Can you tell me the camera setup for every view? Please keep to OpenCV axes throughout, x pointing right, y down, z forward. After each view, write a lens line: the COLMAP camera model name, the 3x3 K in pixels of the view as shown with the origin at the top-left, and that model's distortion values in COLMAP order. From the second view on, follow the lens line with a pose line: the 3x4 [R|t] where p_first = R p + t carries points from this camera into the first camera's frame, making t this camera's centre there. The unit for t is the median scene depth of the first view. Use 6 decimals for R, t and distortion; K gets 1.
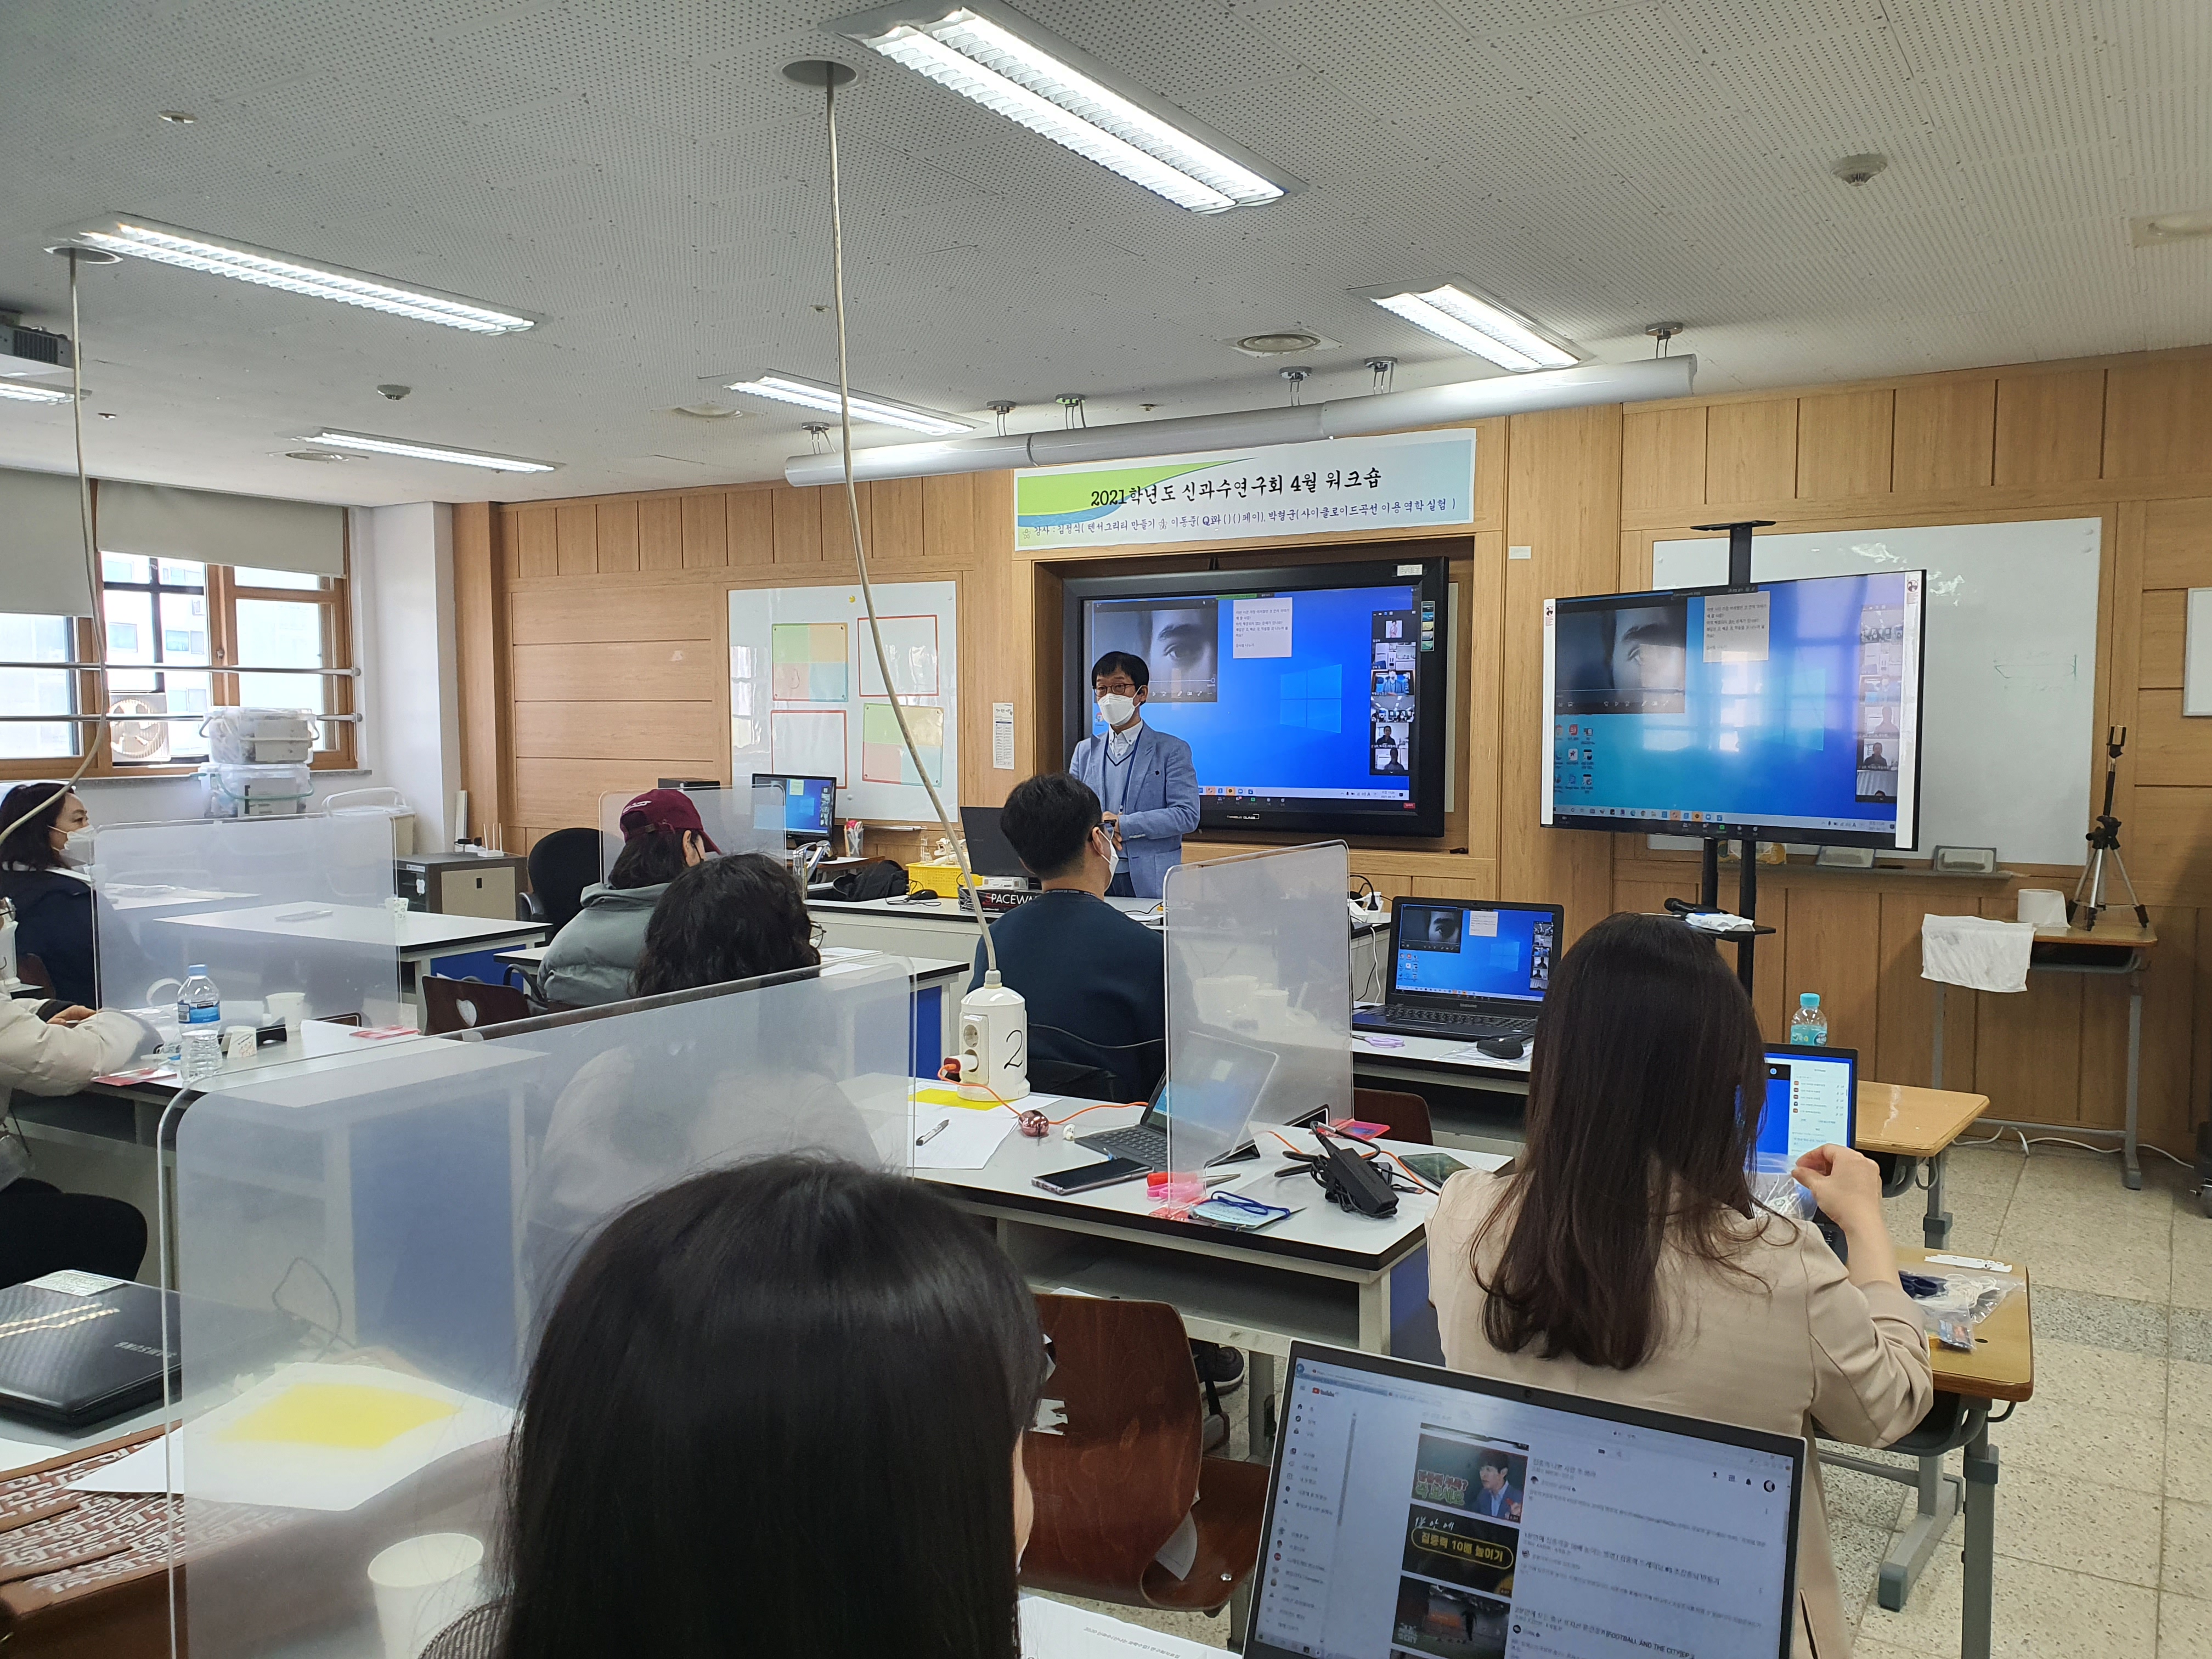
lens RADIAL K [[1726.3, 0, 1124.5], [0, 1726.3, 839.4], [0, 0, 1]] dist [0.015188, -0.022729]
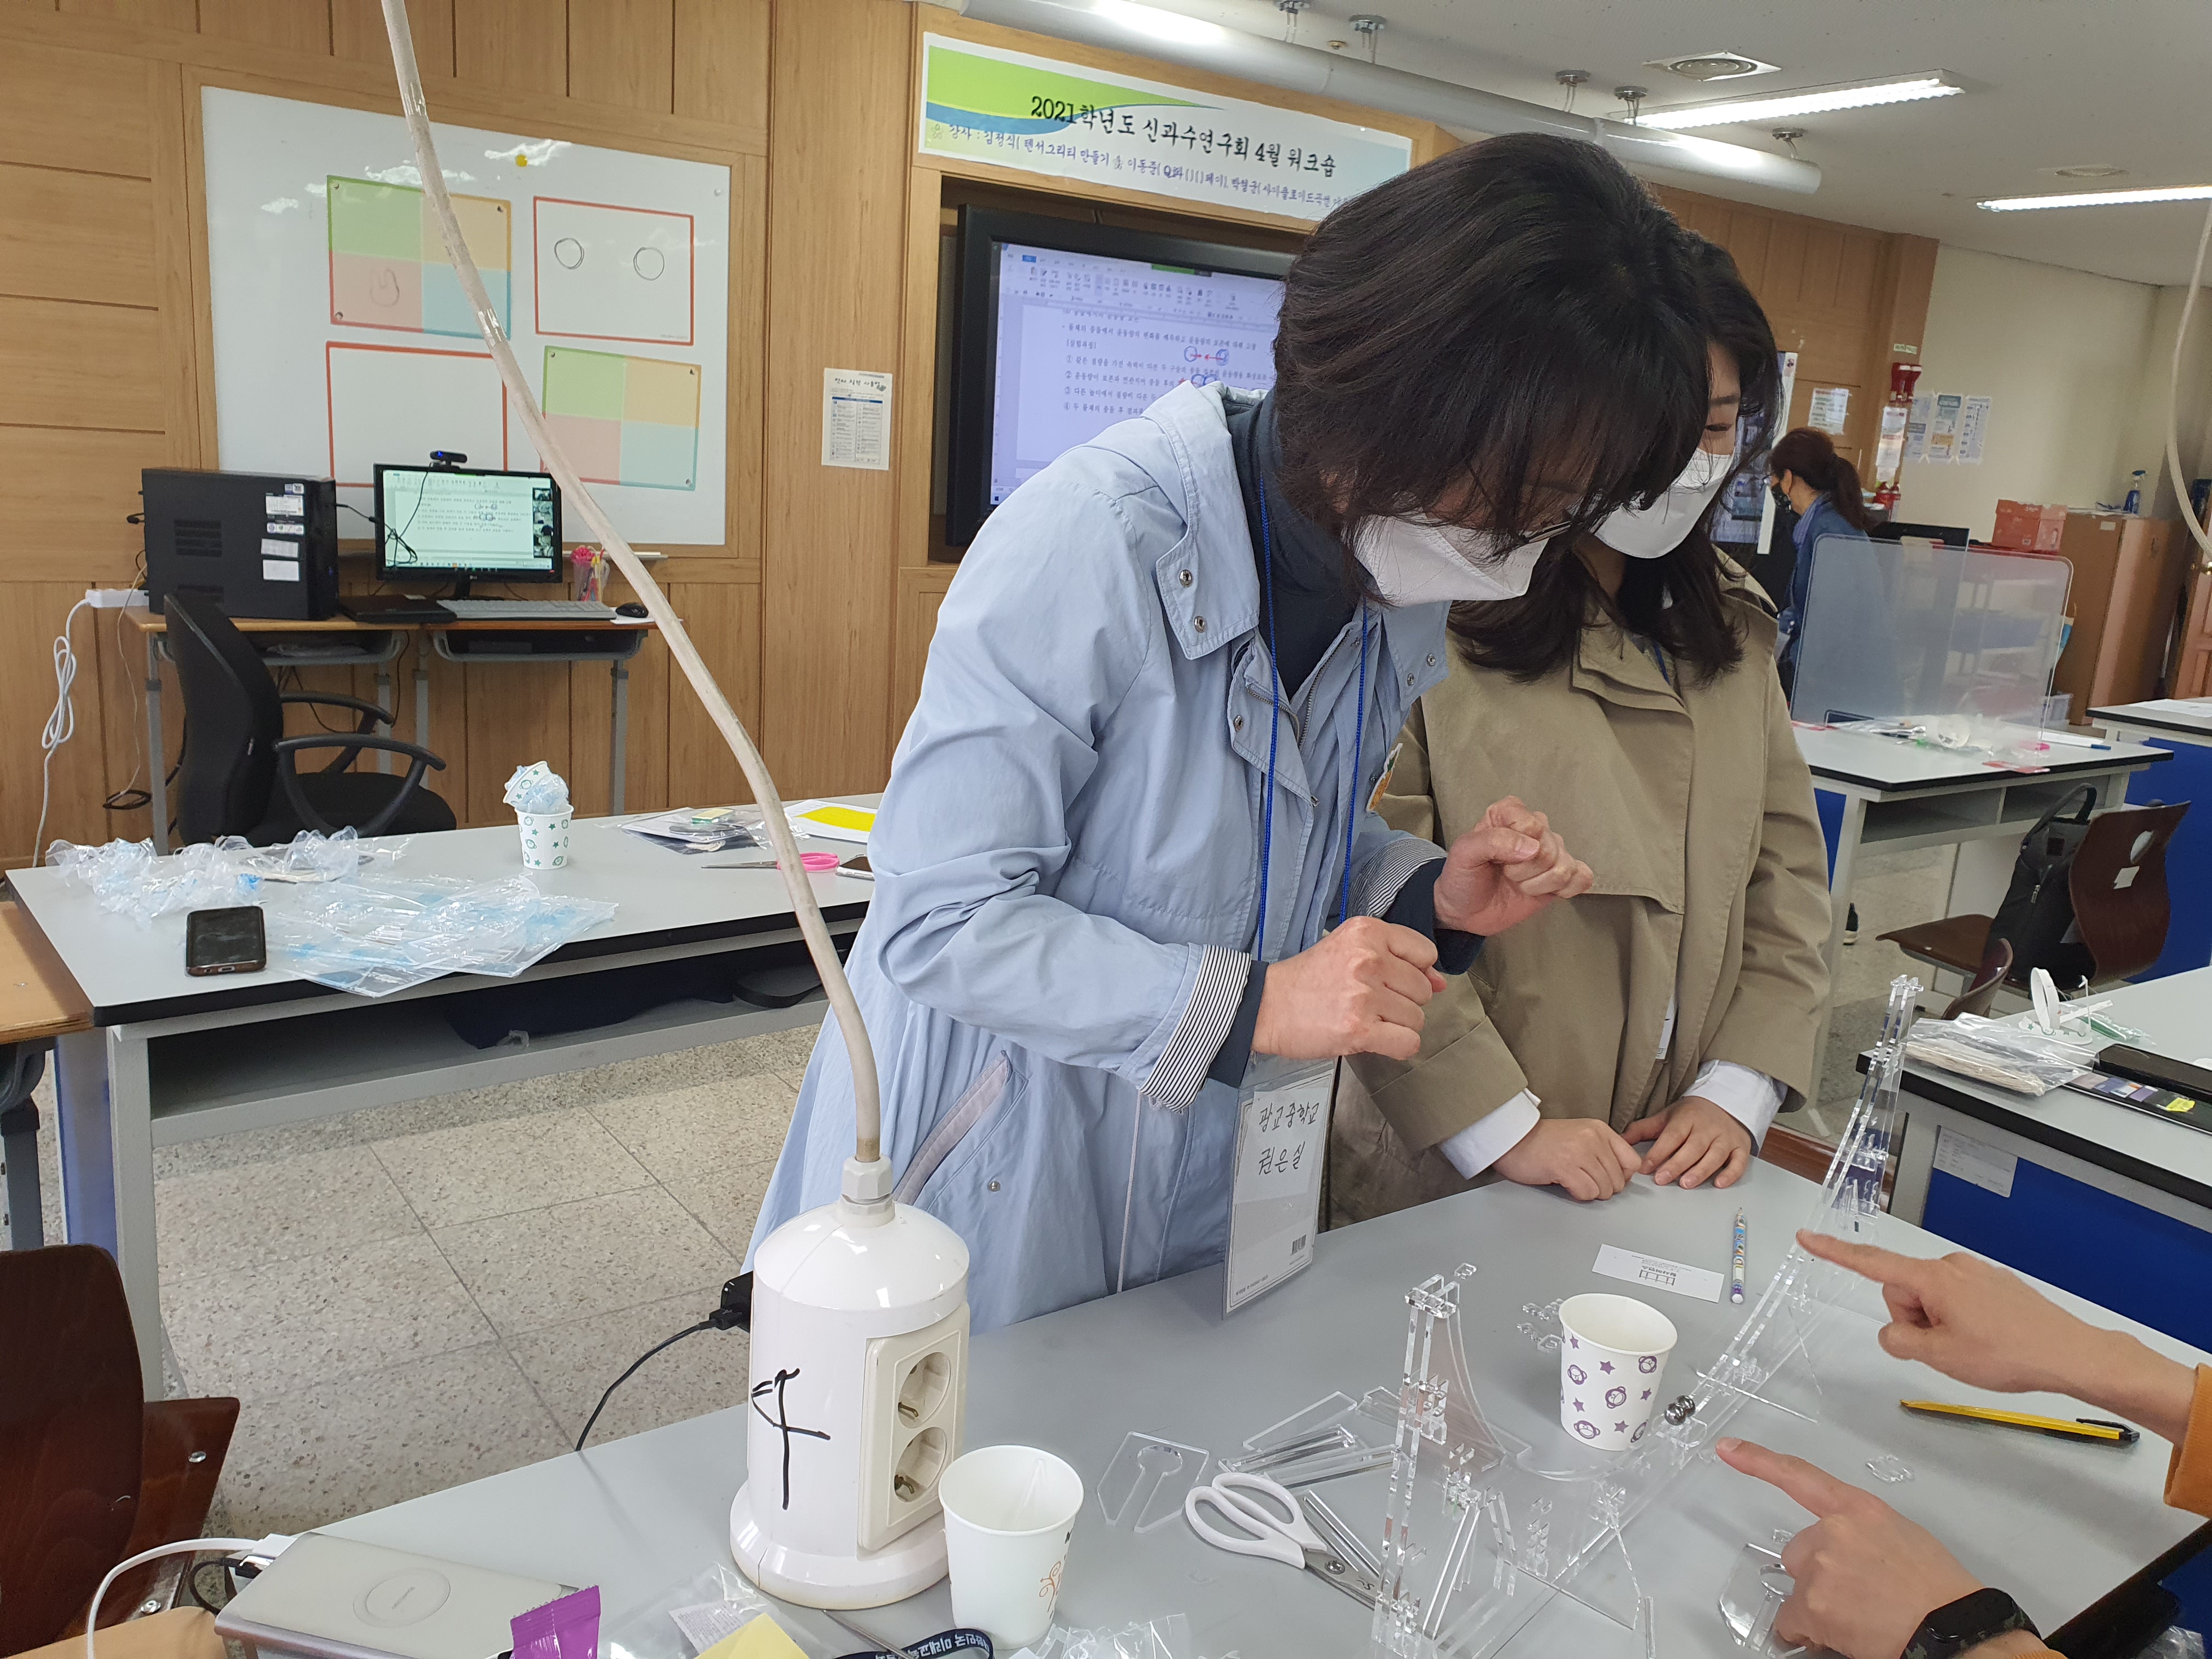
lens RADIAL K [[1726.3, 0, 1116.7], [0, 1726.3, 806.5], [0, 0, 1]] dist [0.015188, -0.022729]
pose [[0.372691, -0.173665, 0.911560, -0.719700], [0.000167, 0.982344, 0.187082, -0.038499], [-0.927956, -0.069571, 0.366140, 0.654308]]
